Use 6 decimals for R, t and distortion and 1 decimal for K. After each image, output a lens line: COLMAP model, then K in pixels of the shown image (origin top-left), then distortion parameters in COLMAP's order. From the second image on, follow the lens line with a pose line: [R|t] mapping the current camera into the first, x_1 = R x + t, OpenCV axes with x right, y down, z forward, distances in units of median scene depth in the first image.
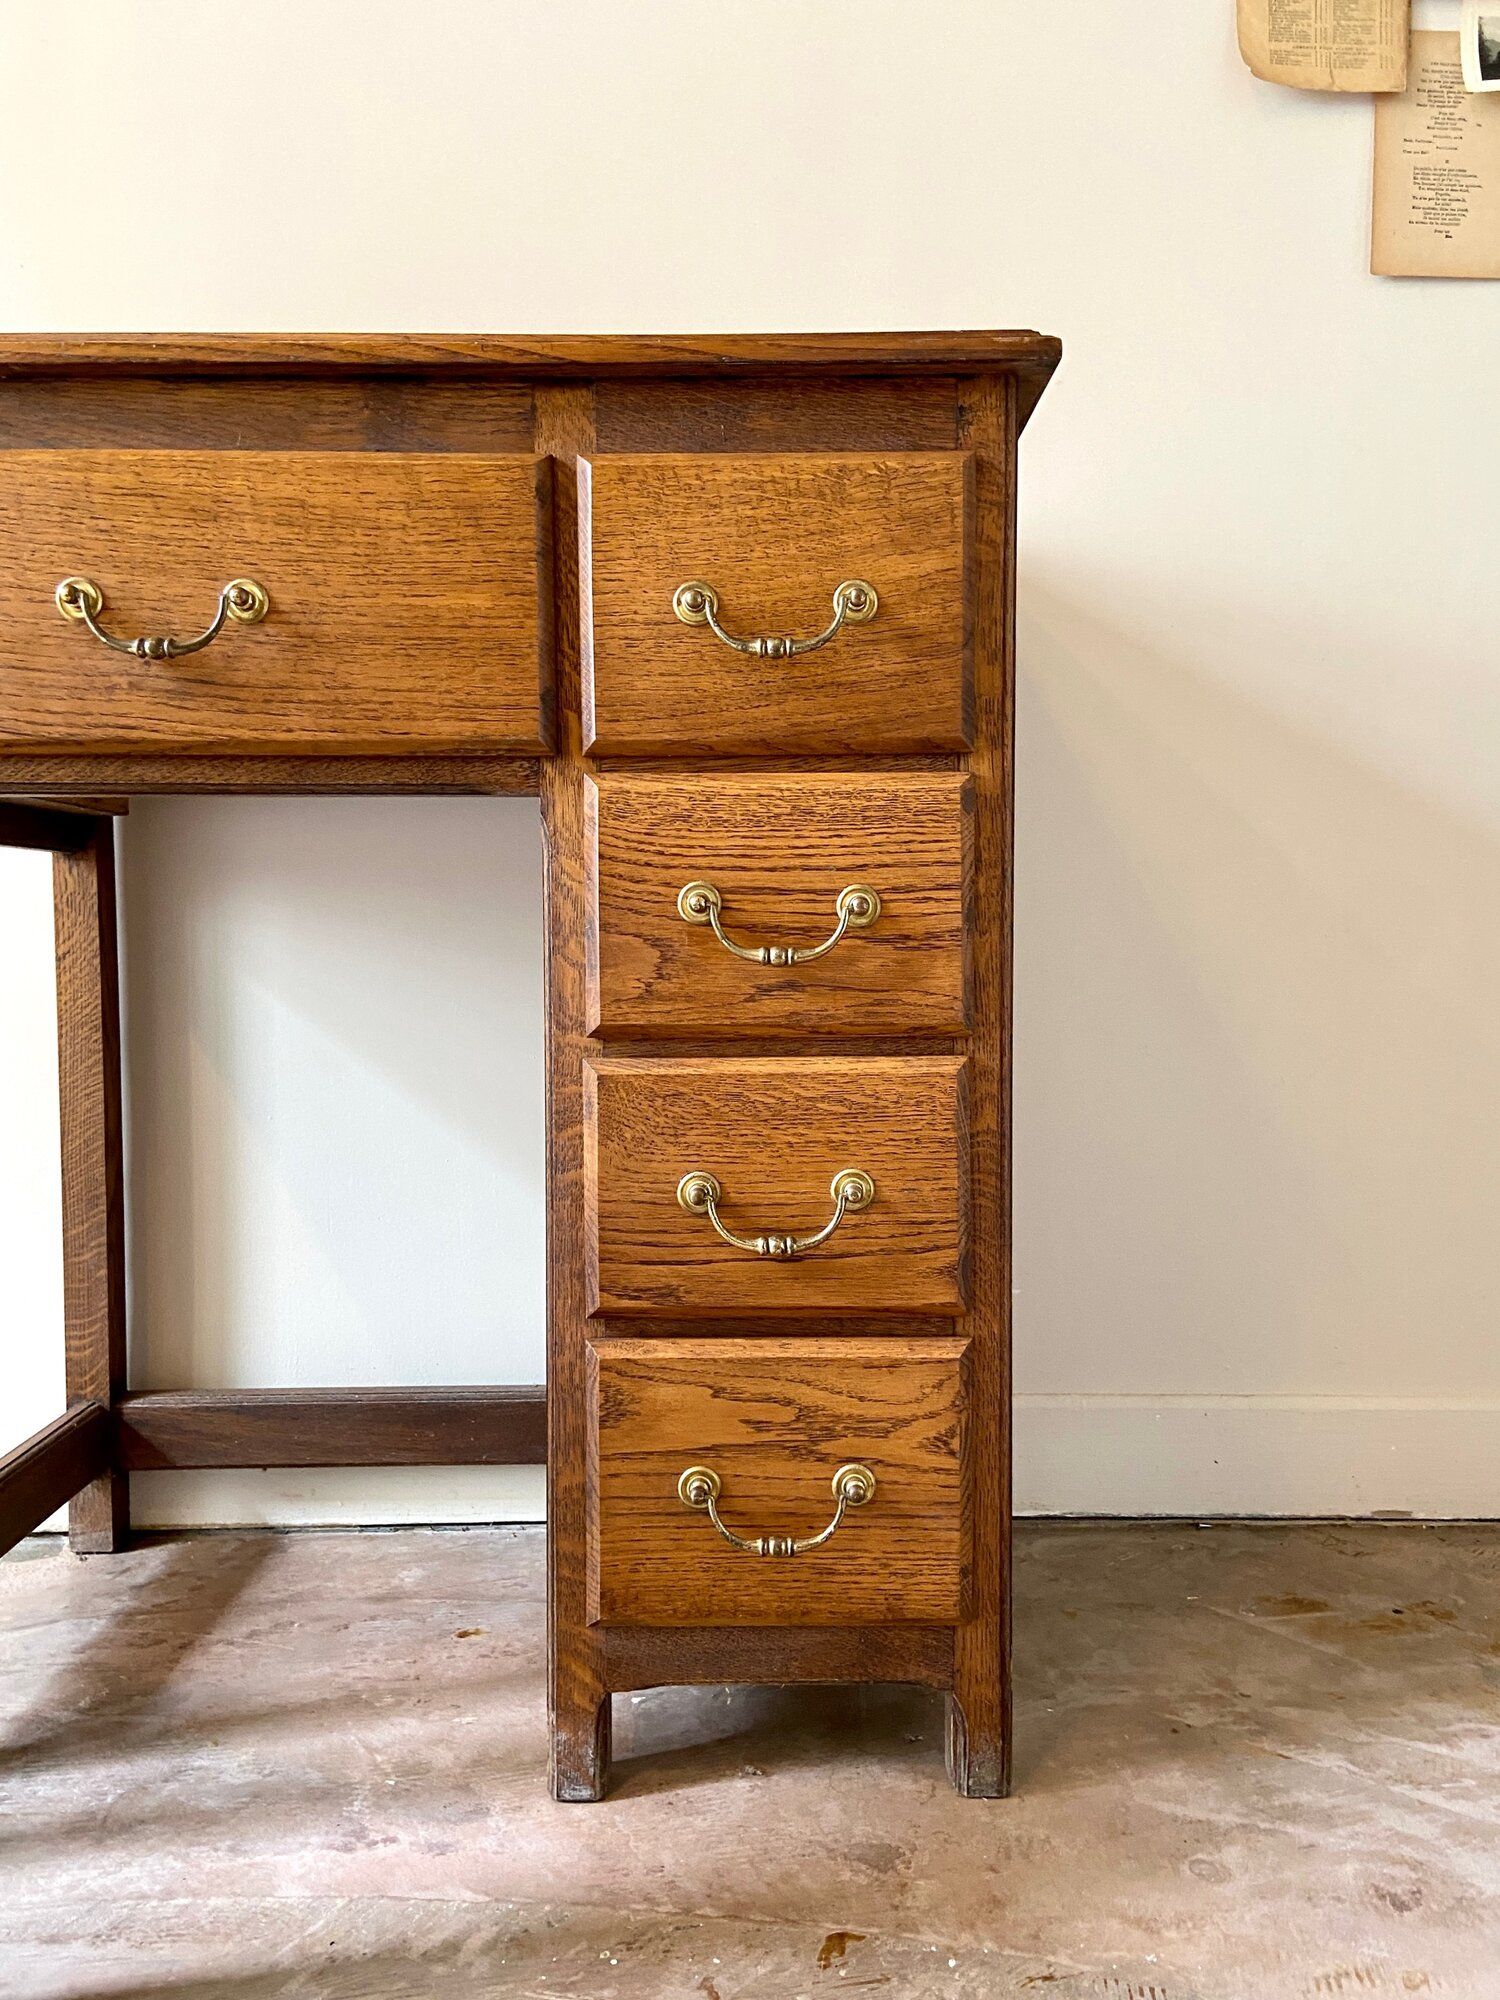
lens RADIAL K [[1525.9, 0, 761.6], [0, 1525.9, 1002.8], [0, 0, 1]] dist [0.088713, -0.107060]
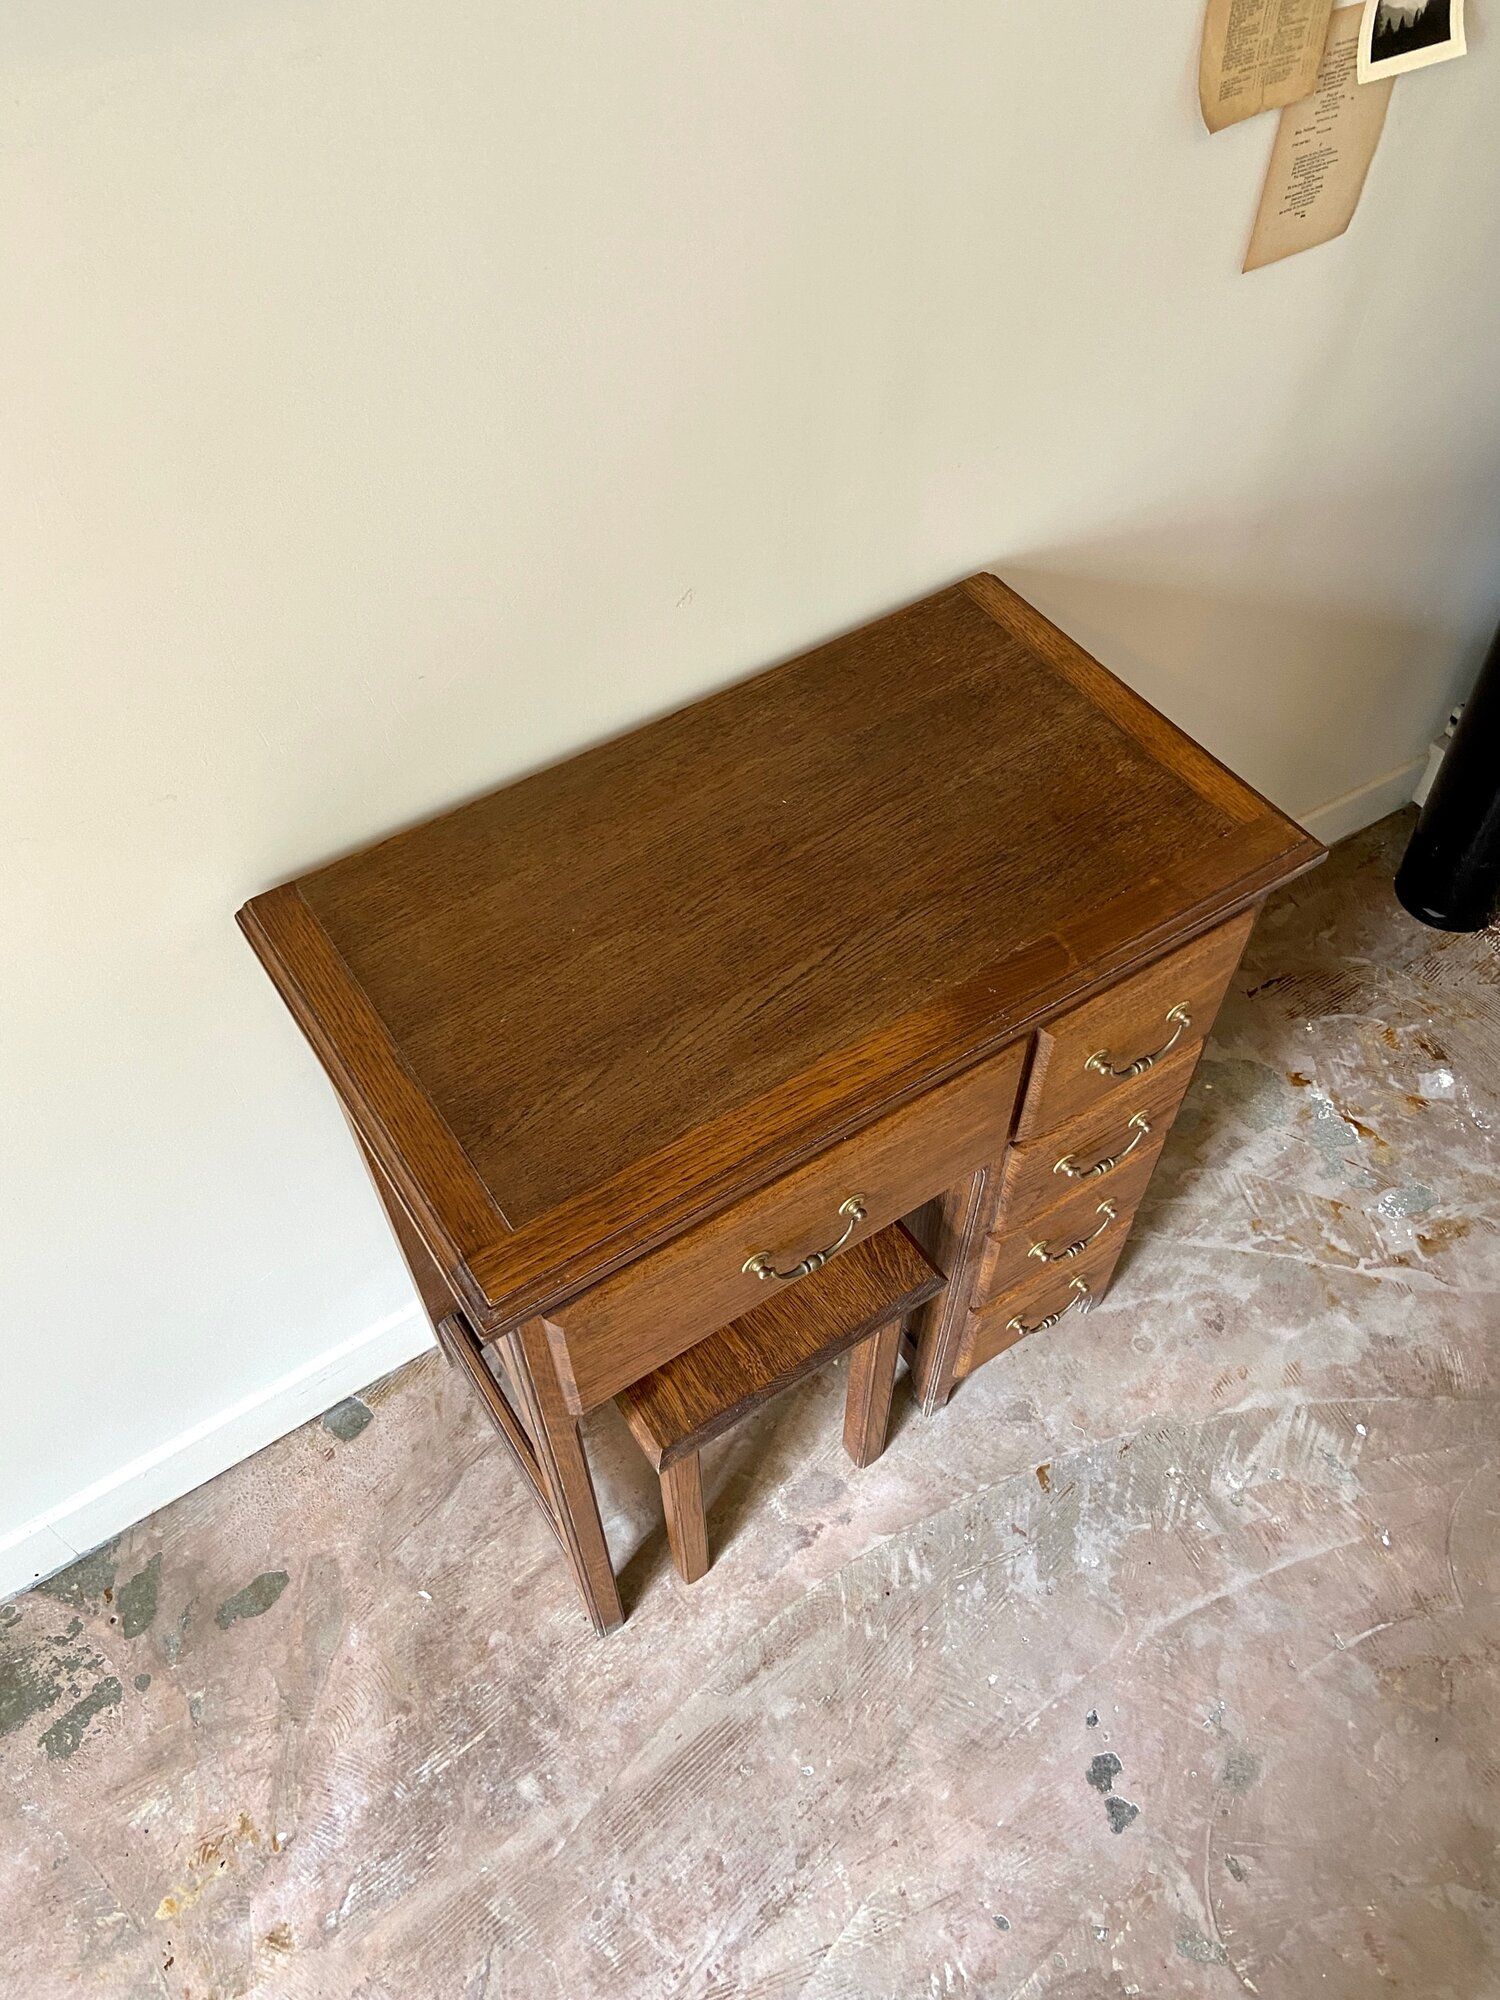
lens RADIAL K [[1513.1, 0, 742.8], [0, 1513.1, 993.4], [0, 0, 1]] dist [0.128224, -0.169325]
pose [[0.838762, -0.437377, 0.324314, -0.662183], [0.031947, 0.634124, 0.772571, -1.425628], [-0.543560, -0.637643, 0.545852, 0.414698]]
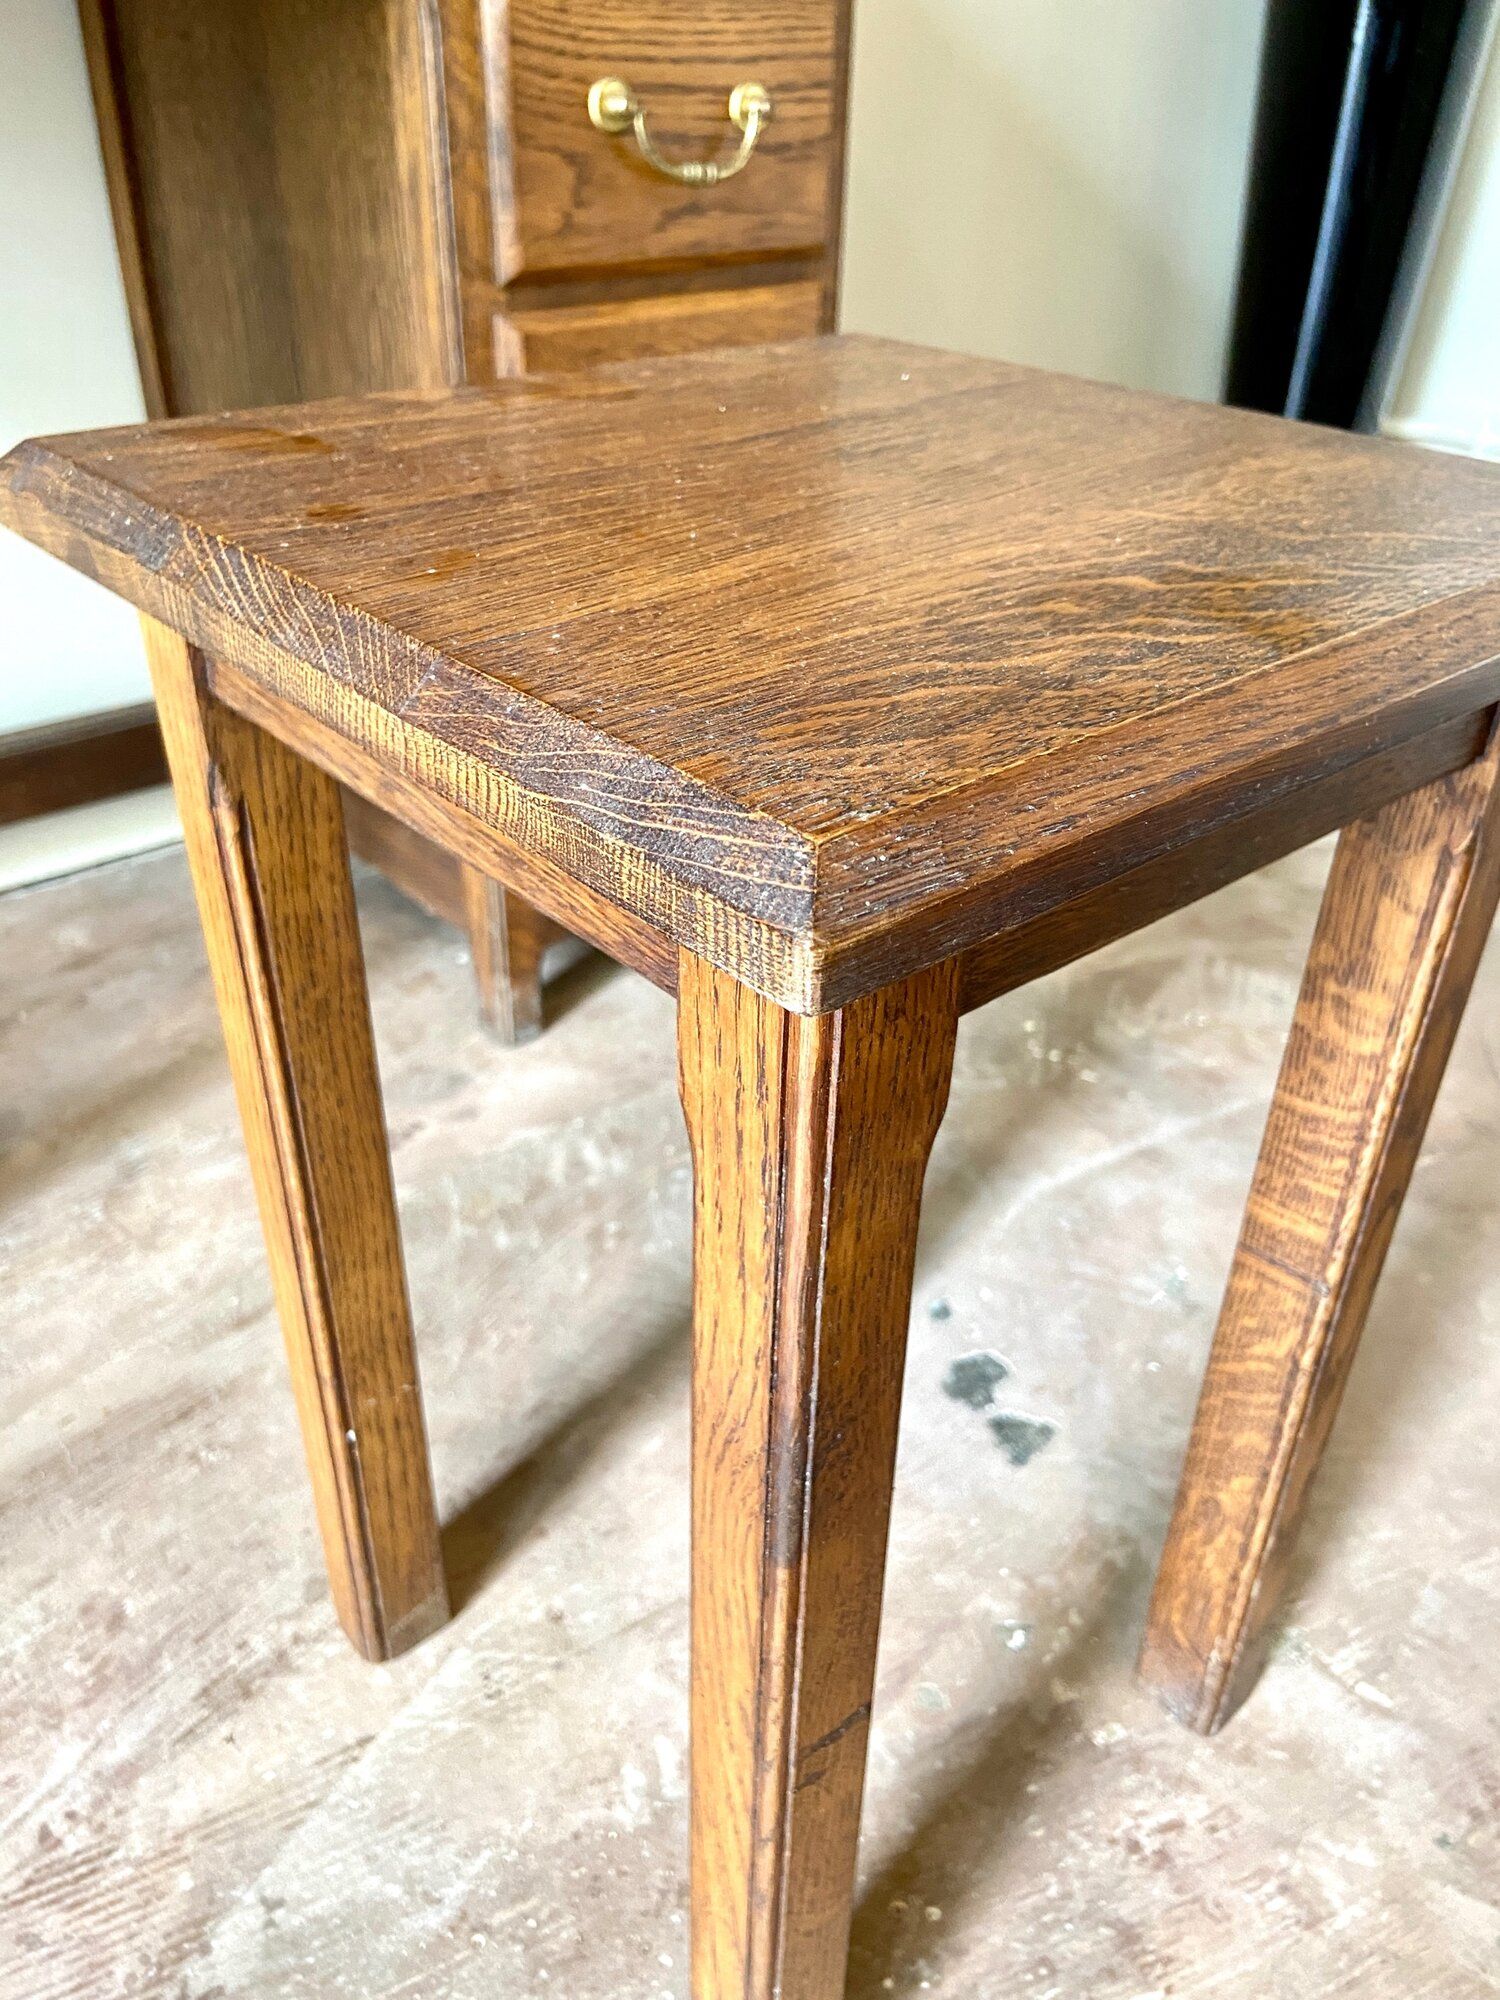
lens RADIAL K [[1517.0, 0, 752.0], [0, 1517.0, 1010.4], [0, 0, 1]] dist [0.115879, -0.152325]
pose [[0.748239, -0.336296, 0.571877, -0.644881], [0.002927, 0.863666, 0.504055, -0.064367], [-0.663422, -0.375480, 0.647213, 0.190733]]
